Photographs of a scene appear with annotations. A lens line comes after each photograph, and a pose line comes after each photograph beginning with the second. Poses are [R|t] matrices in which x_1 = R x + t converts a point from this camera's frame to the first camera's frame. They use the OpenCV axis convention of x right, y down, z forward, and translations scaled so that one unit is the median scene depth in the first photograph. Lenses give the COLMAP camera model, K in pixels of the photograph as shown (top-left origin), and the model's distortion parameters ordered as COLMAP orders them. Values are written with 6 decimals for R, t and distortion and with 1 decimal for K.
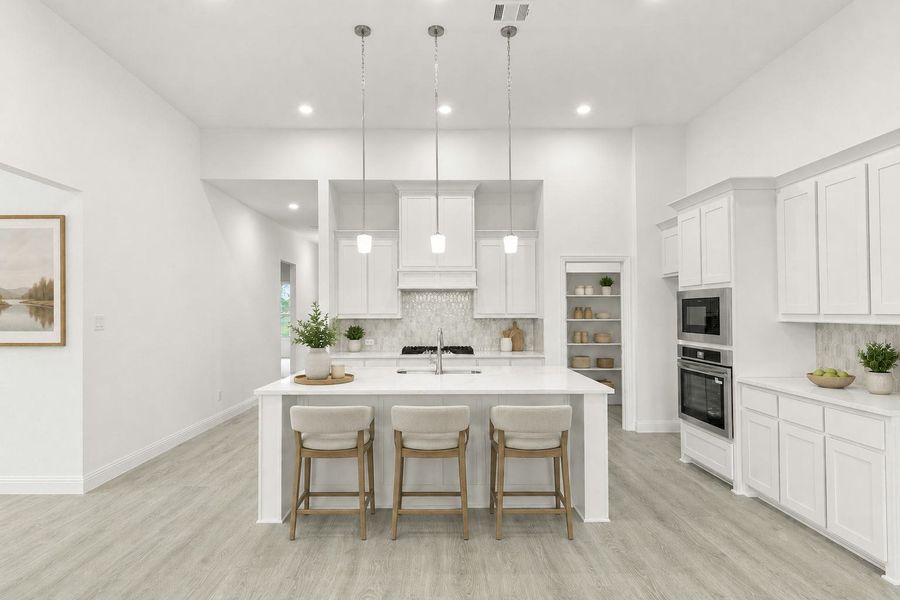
lens RADIAL K [[484.3, 0, 430.3], [0, 484.3, 302.9], [0, 0, 1]] dist [0.000070, -0.000278]
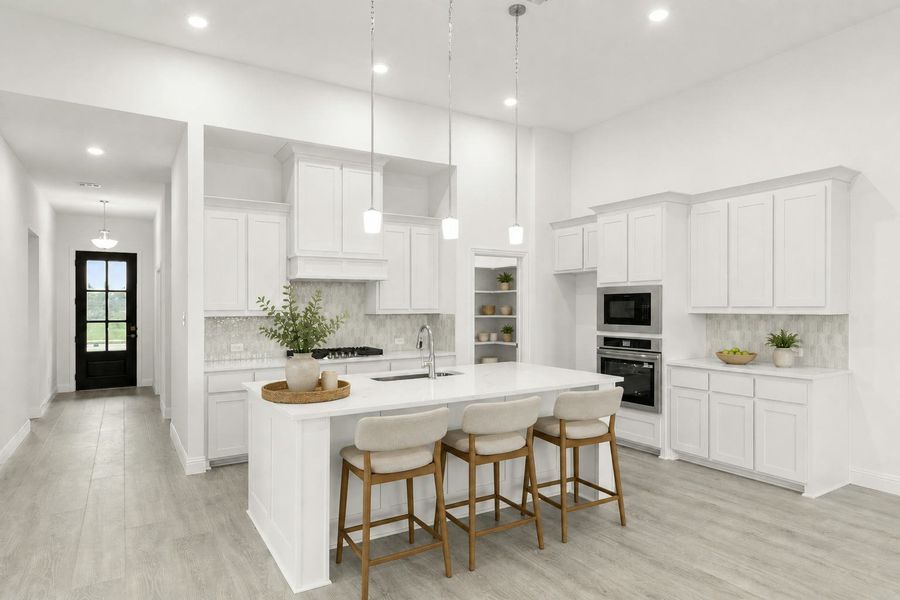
lens RADIAL K [[611.1, 0, 451.0], [0, 611.1, 307.4], [0, 0, 1]] dist [0.033684, -0.001010]
pose [[0.830618, 0.000497, 0.556843, -0.537226], [-0.003134, 0.999988, 0.003781, 0.016838], [-0.556834, -0.004886, 0.830609, 0.039326]]
